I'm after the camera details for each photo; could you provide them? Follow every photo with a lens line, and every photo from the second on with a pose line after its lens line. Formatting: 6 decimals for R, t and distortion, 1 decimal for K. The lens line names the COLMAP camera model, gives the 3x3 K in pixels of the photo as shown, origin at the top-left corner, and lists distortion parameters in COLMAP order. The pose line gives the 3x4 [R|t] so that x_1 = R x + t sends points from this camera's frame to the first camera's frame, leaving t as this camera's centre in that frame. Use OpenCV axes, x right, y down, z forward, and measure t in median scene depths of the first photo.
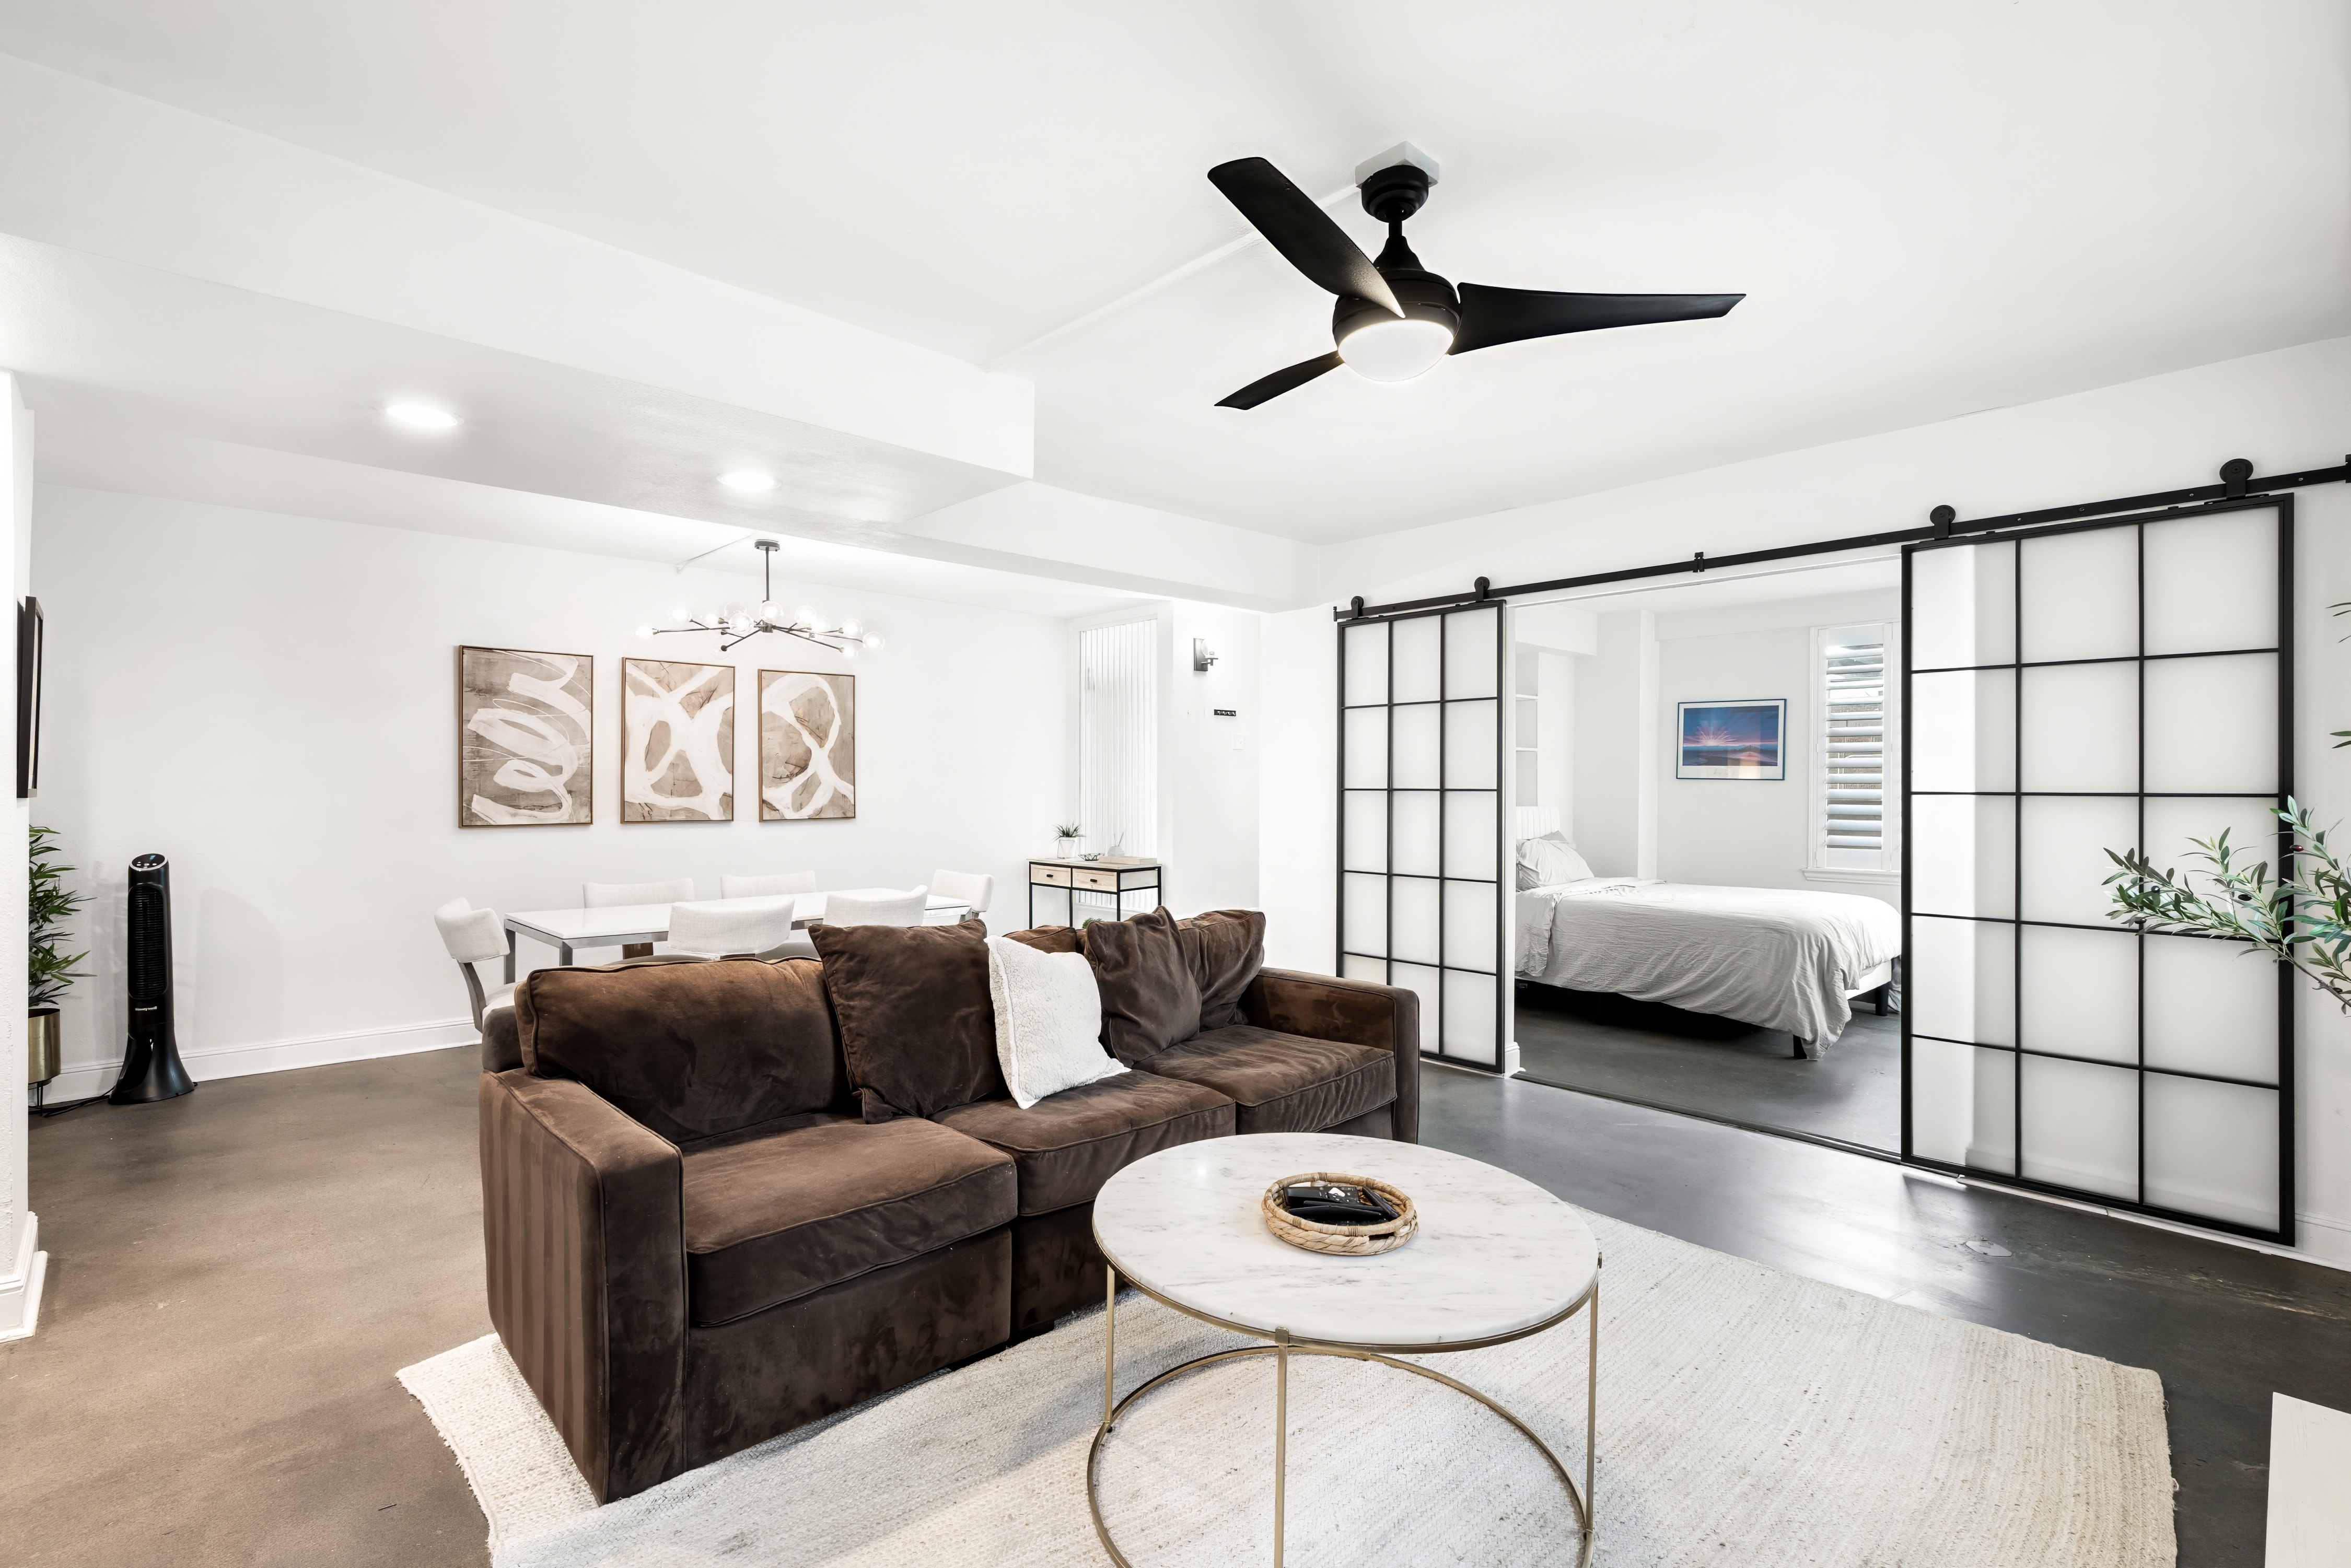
lens RADIAL K [[1070.5, 0, 1169.4], [0, 1070.5, 784.6], [0, 0, 1]] dist [0.000809, 0.000715]
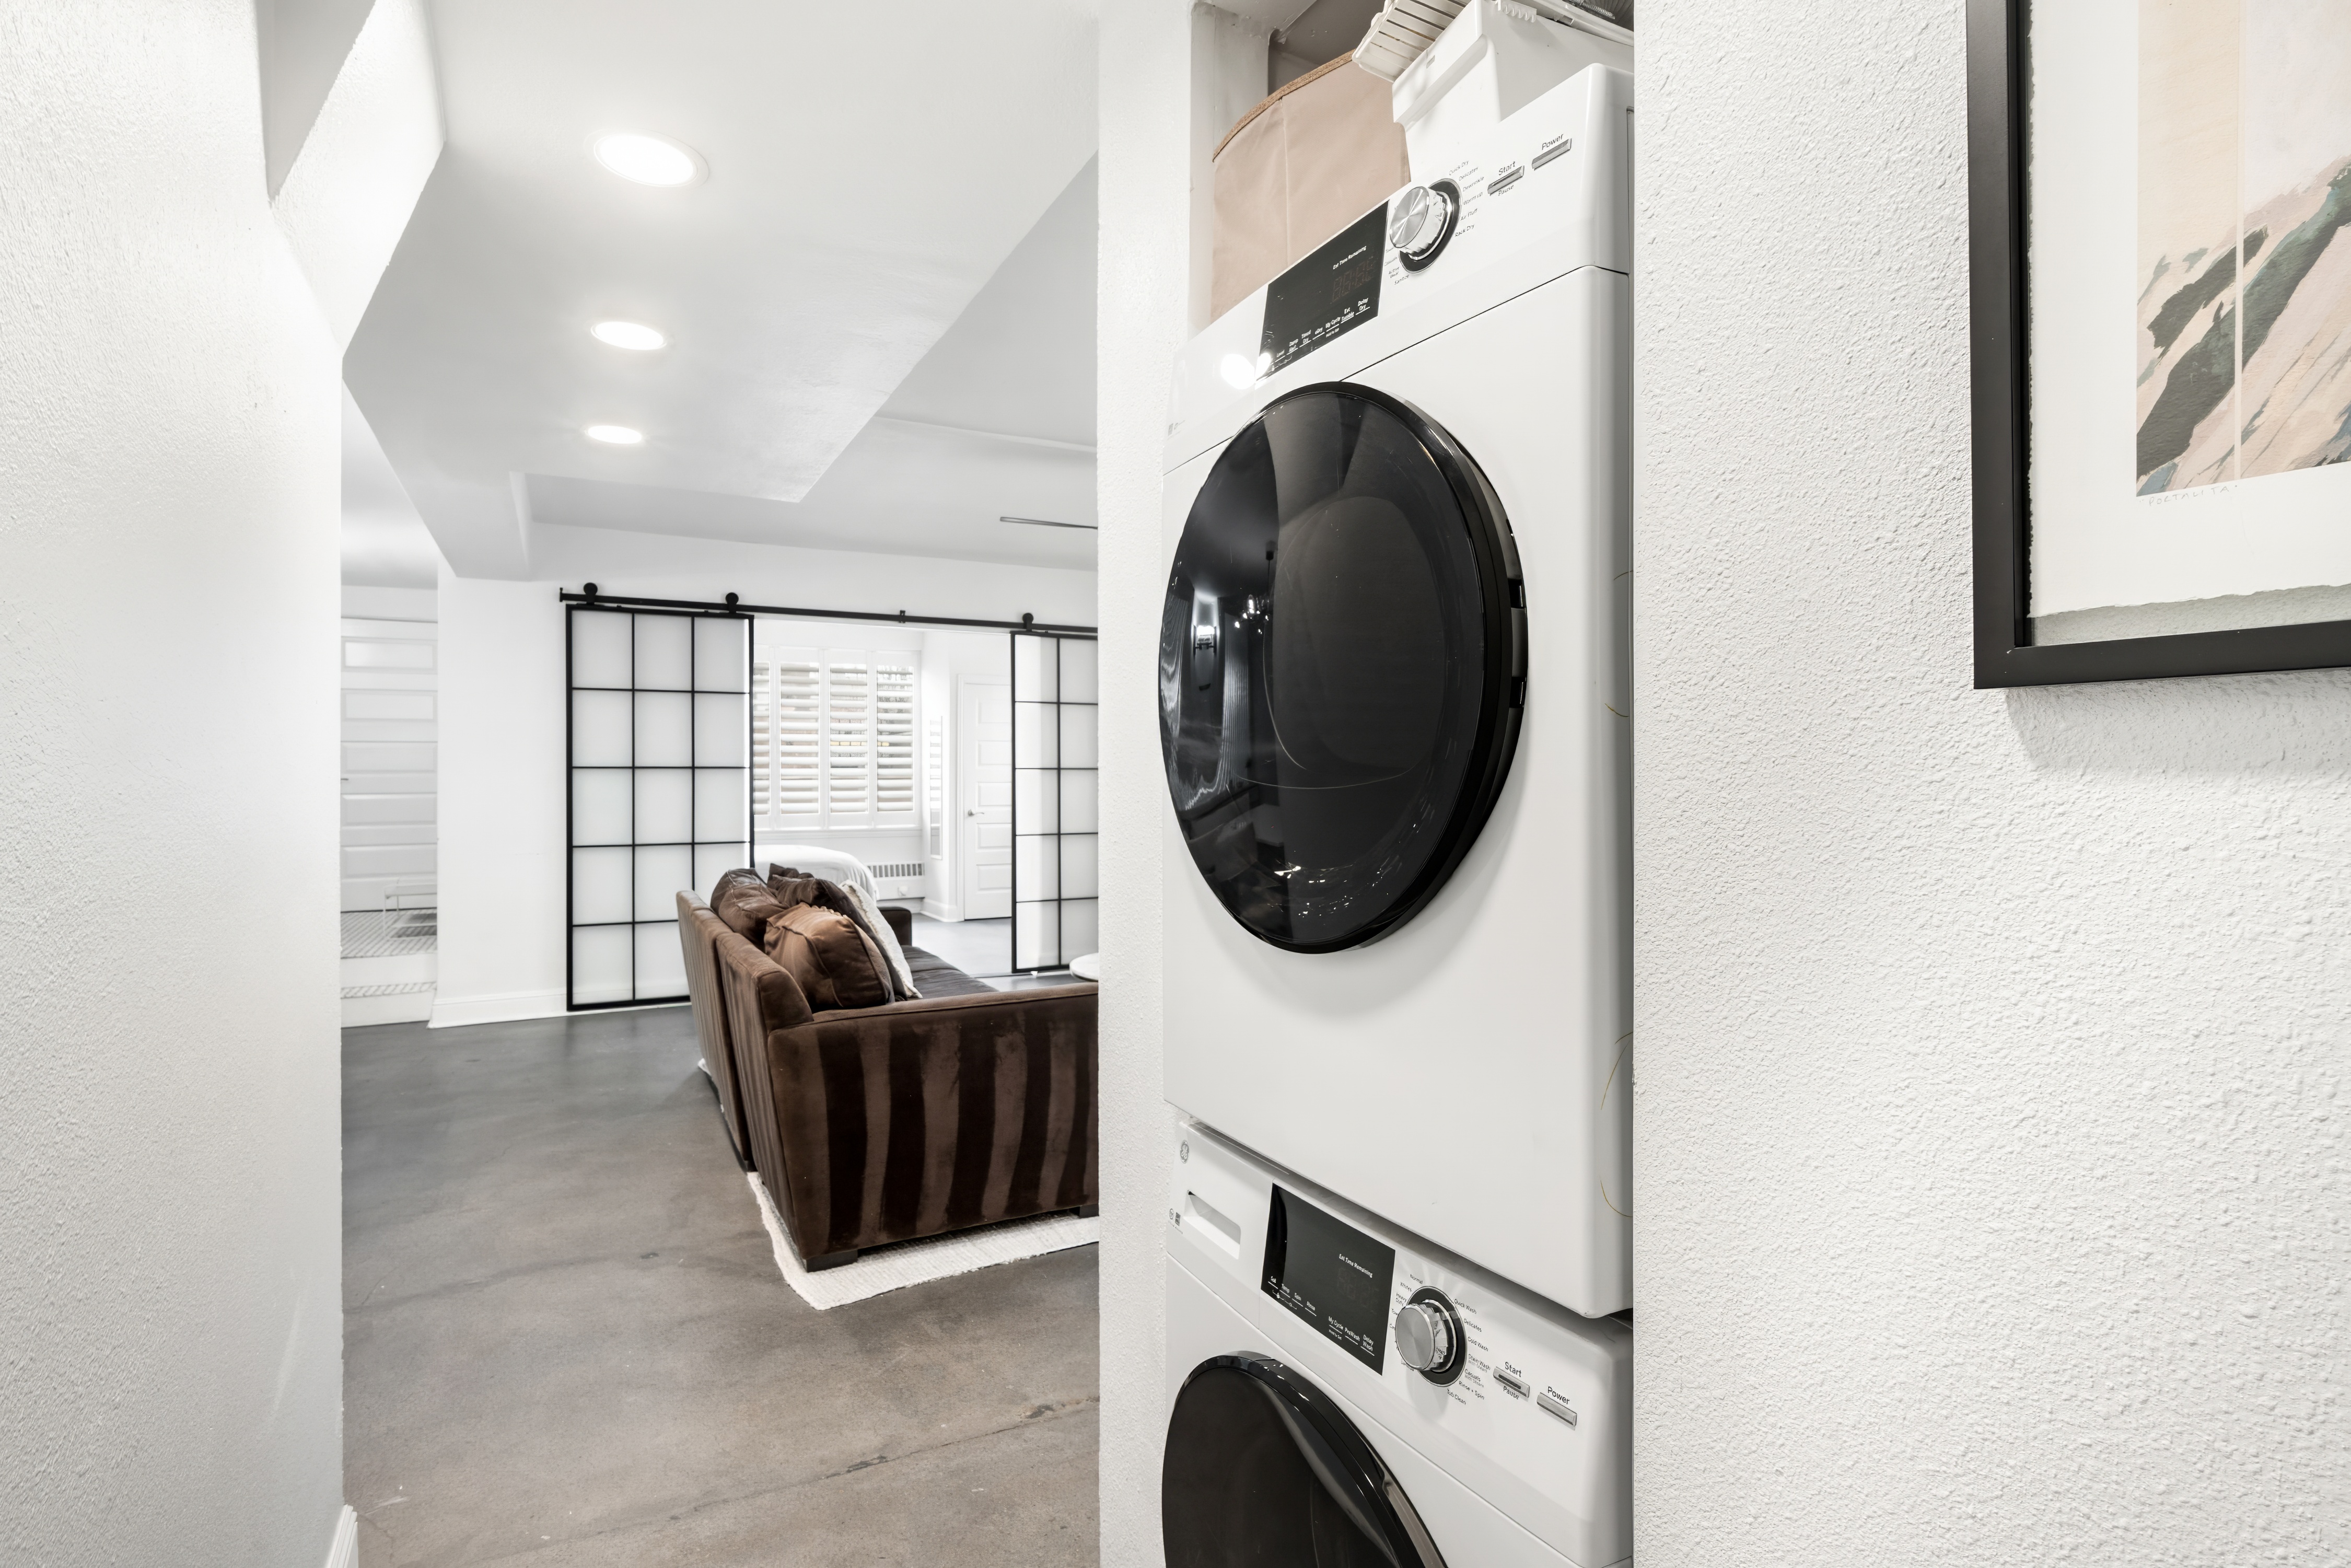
lens RADIAL K [[1136.5, 0, 1162.3], [0, 1136.5, 777.0], [0, 0, 1]] dist [-0.001693, -0.000031]
pose [[0.278386, -0.006923, 0.960444, -0.757789], [0.000215, 0.999974, 0.007146, 0.005770], [-0.960469, -0.001783, 0.278381, 0.160625]]
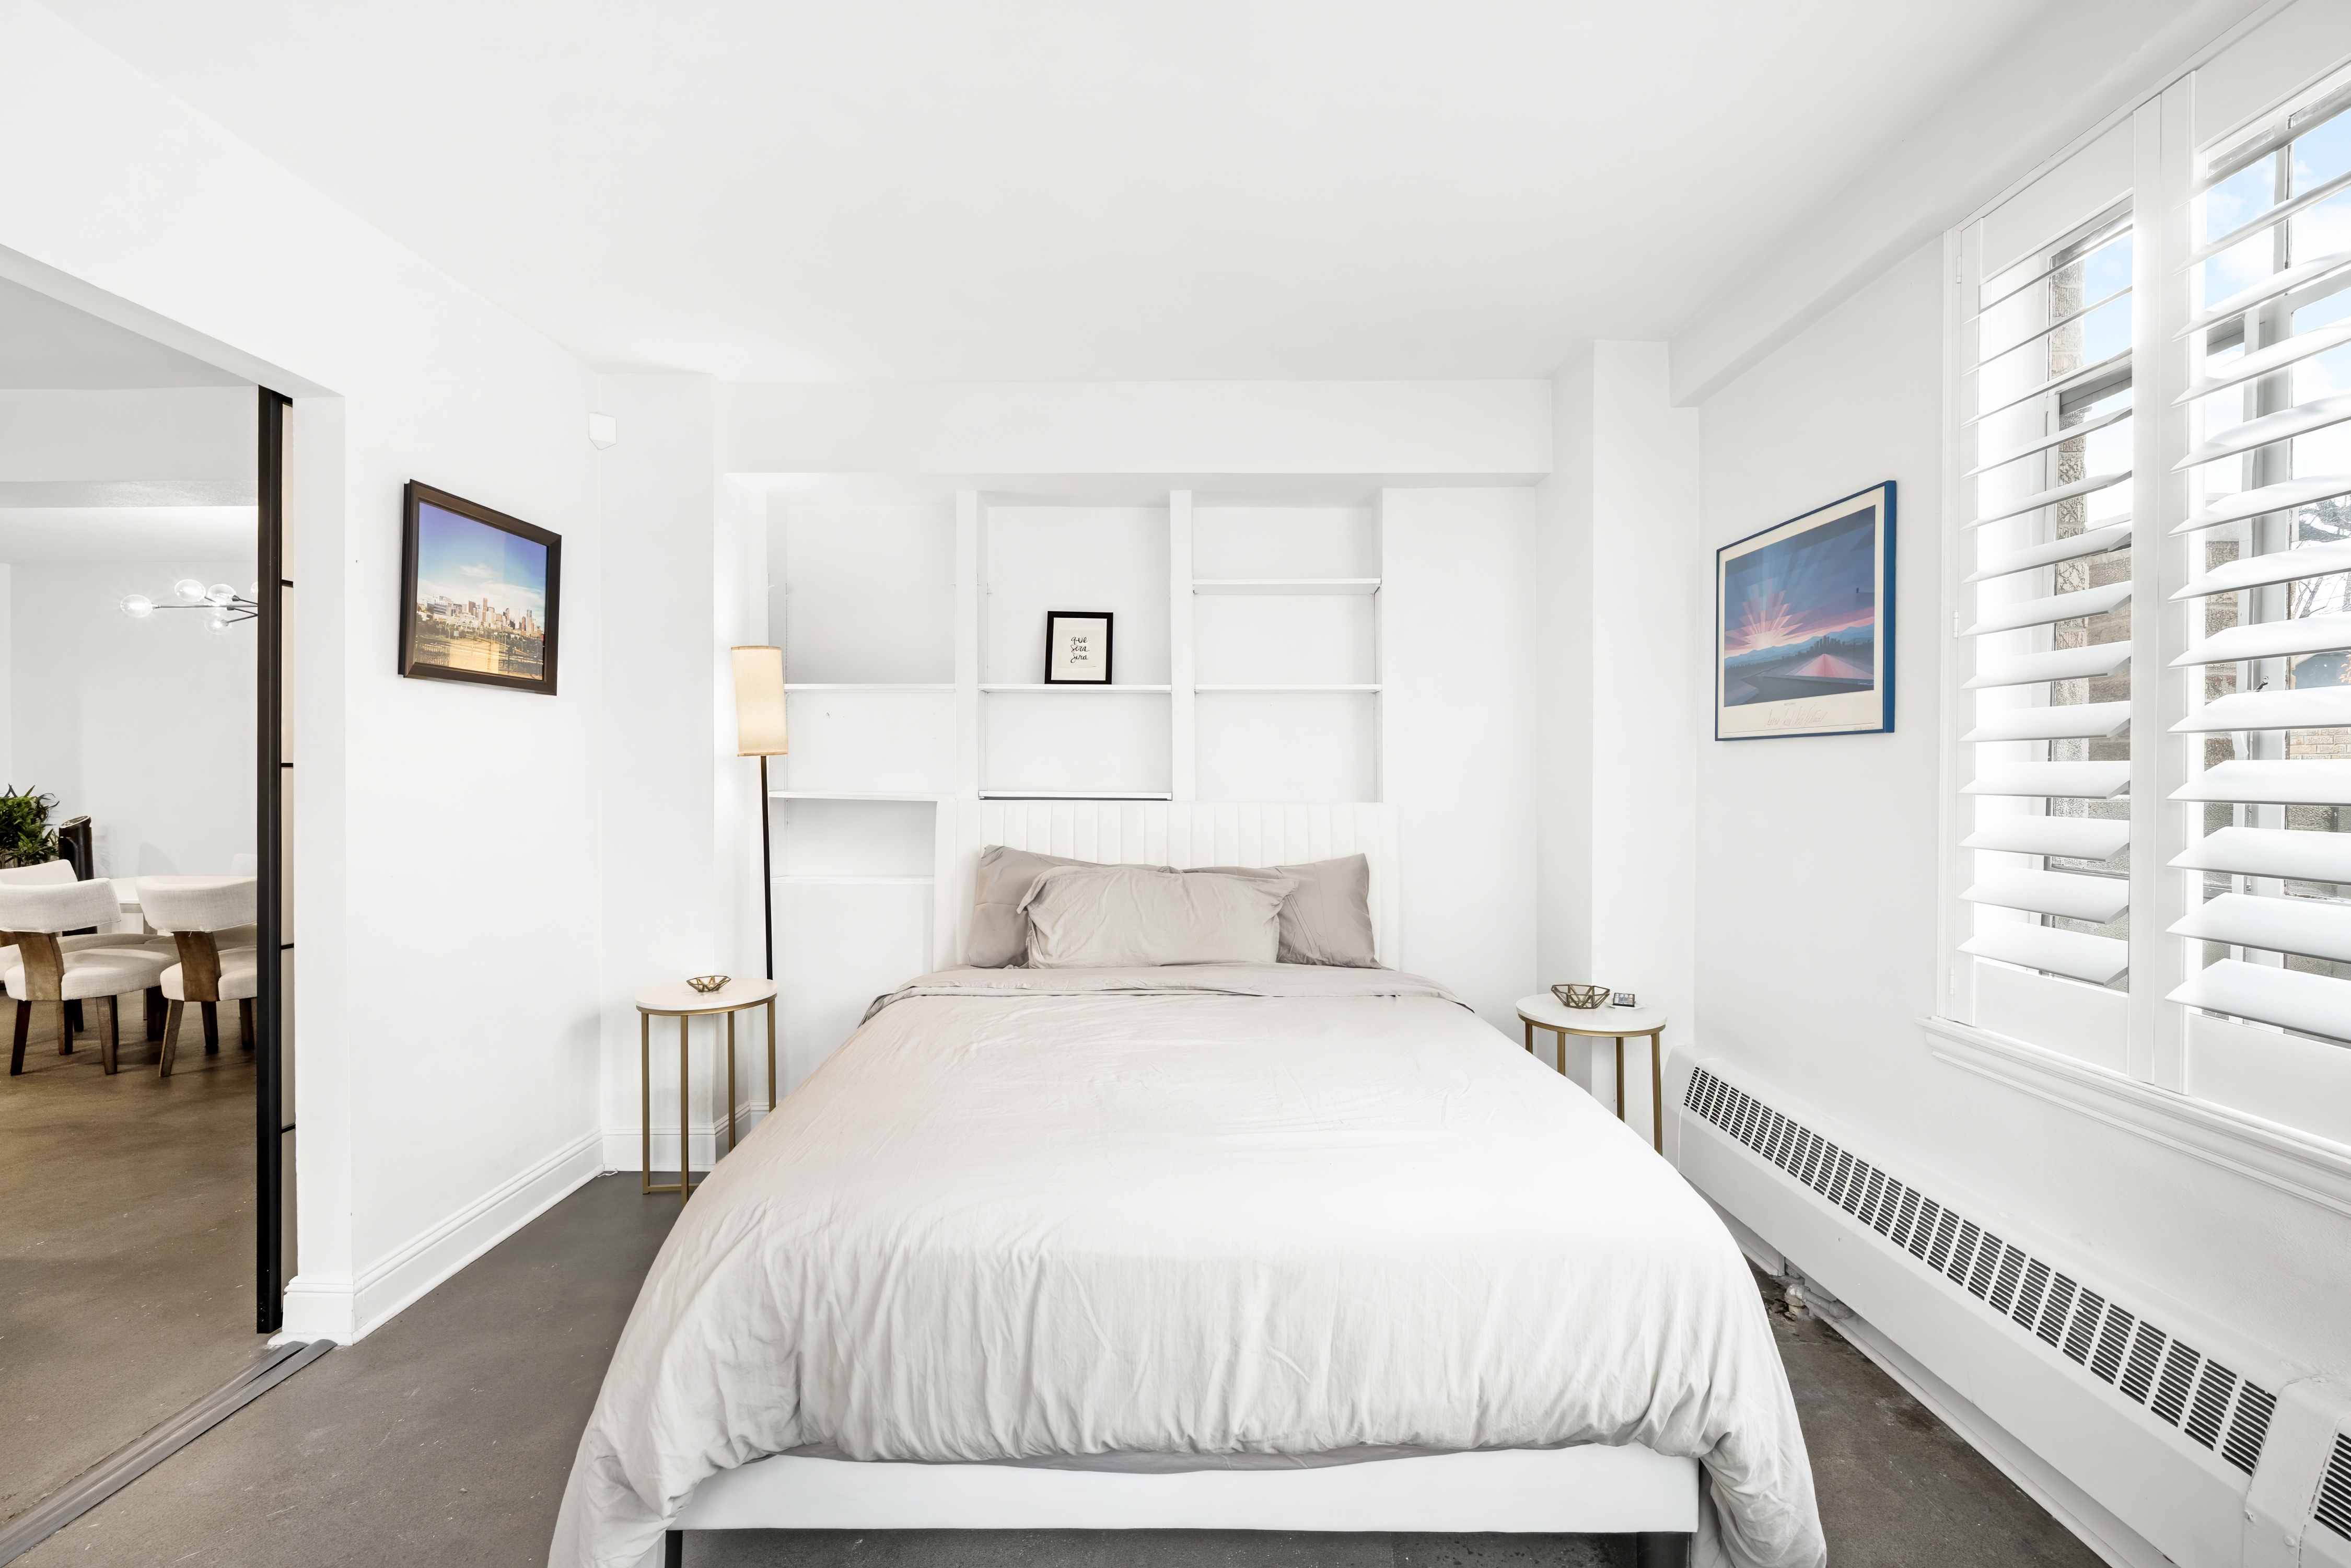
lens RADIAL K [[1002.3, 0, 1175.5], [0, 1002.3, 784.0], [0, 0, 1]] dist [0.000876, 0.000106]
pose [[0.725817, 0.000728, -0.687888, 0.871015], [0.001528, 0.999995, 0.002671, 0.014150], [0.687887, -0.002990, 0.725812, 0.878245]]
